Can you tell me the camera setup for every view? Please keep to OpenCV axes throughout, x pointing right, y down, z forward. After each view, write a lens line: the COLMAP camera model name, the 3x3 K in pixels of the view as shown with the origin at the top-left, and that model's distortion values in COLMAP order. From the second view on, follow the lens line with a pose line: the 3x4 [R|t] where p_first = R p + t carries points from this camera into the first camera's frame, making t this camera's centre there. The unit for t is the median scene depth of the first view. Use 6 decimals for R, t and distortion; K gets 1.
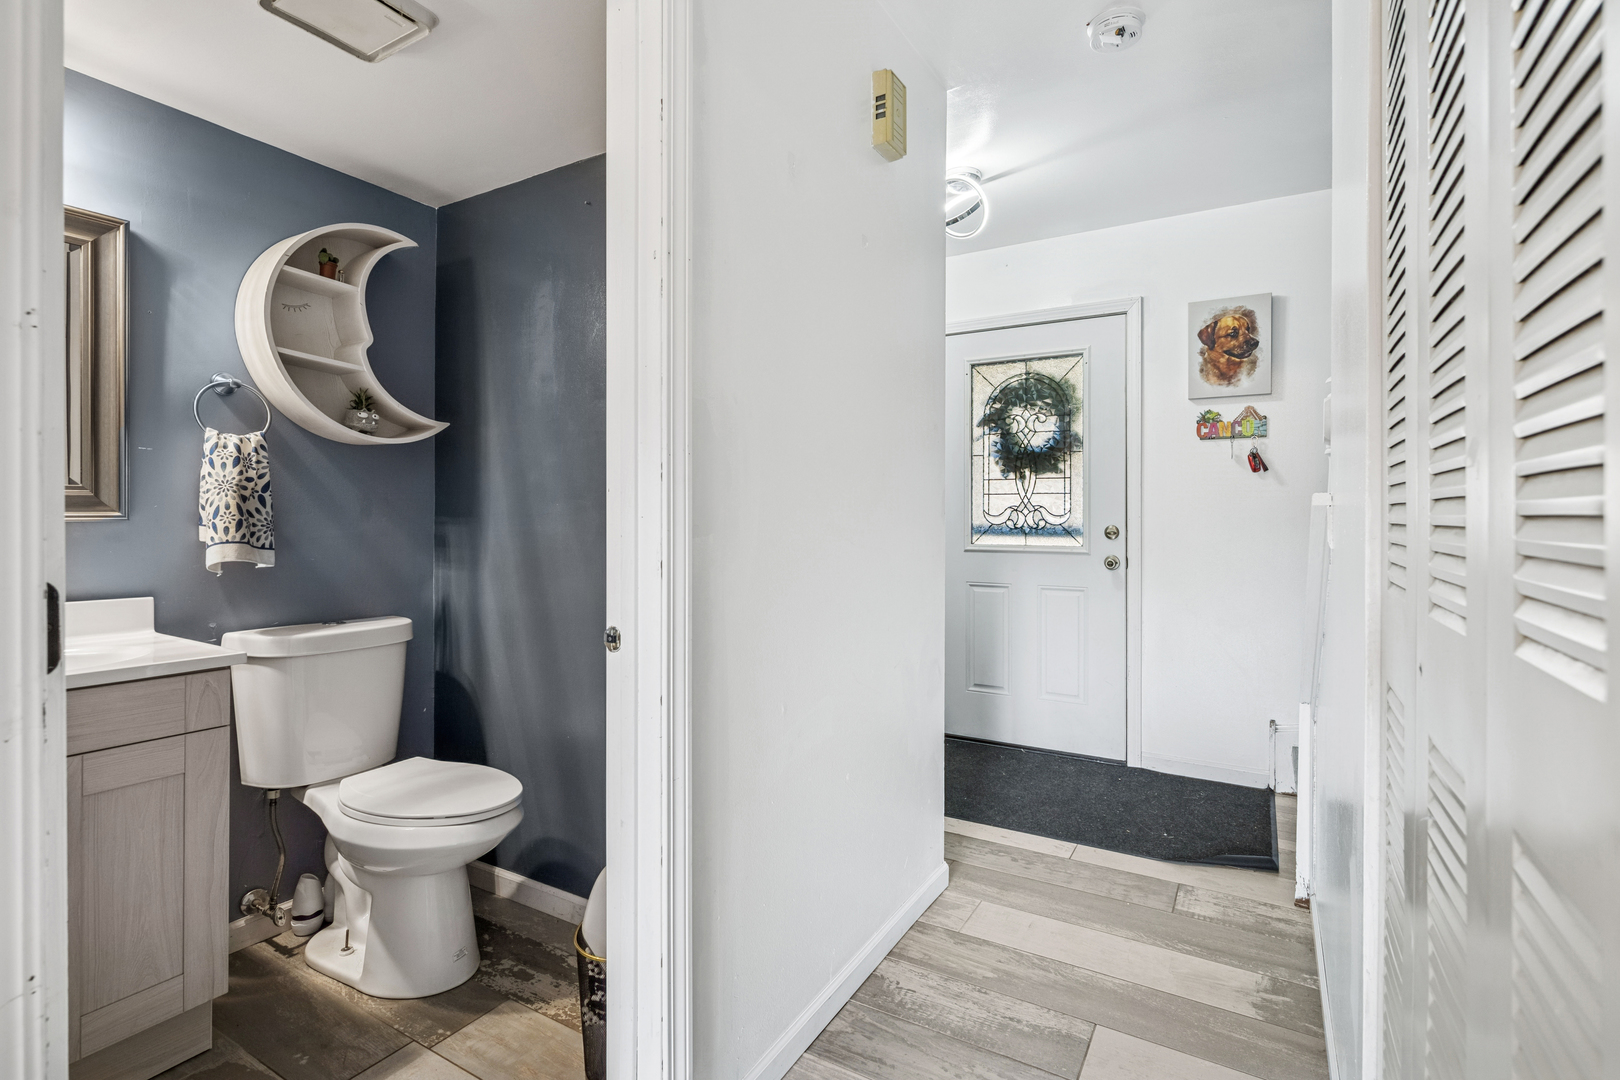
lens RADIAL K [[755.9, 0, 812.6], [0, 755.9, 517.7], [0, 0, 1]] dist [0.000052, -0.000152]
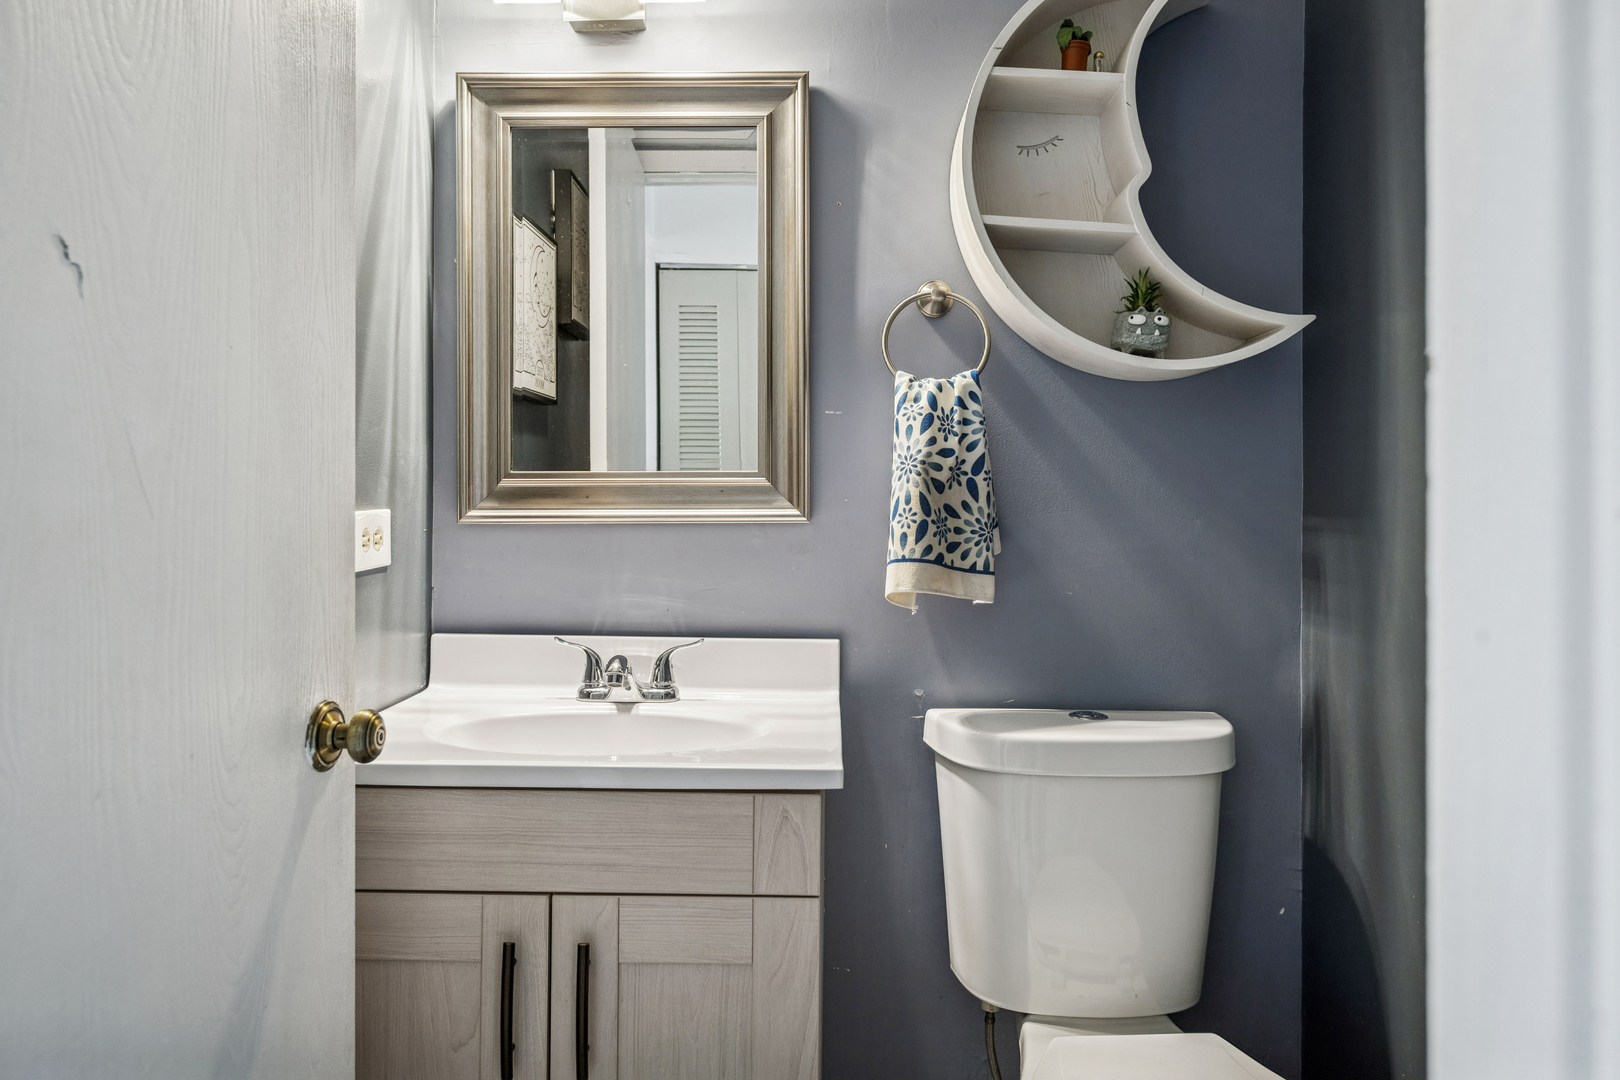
lens RADIAL K [[1066.0, 0, 809.3], [0, 1066.0, 514.1], [0, 0, 1]] dist [-0.001619, -0.000063]
pose [[0.502706, -0.002501, -0.864454, -0.086614], [-0.002128, 0.999989, -0.004131, 0.000556], [0.864455, 0.003916, 0.502695, 0.485390]]
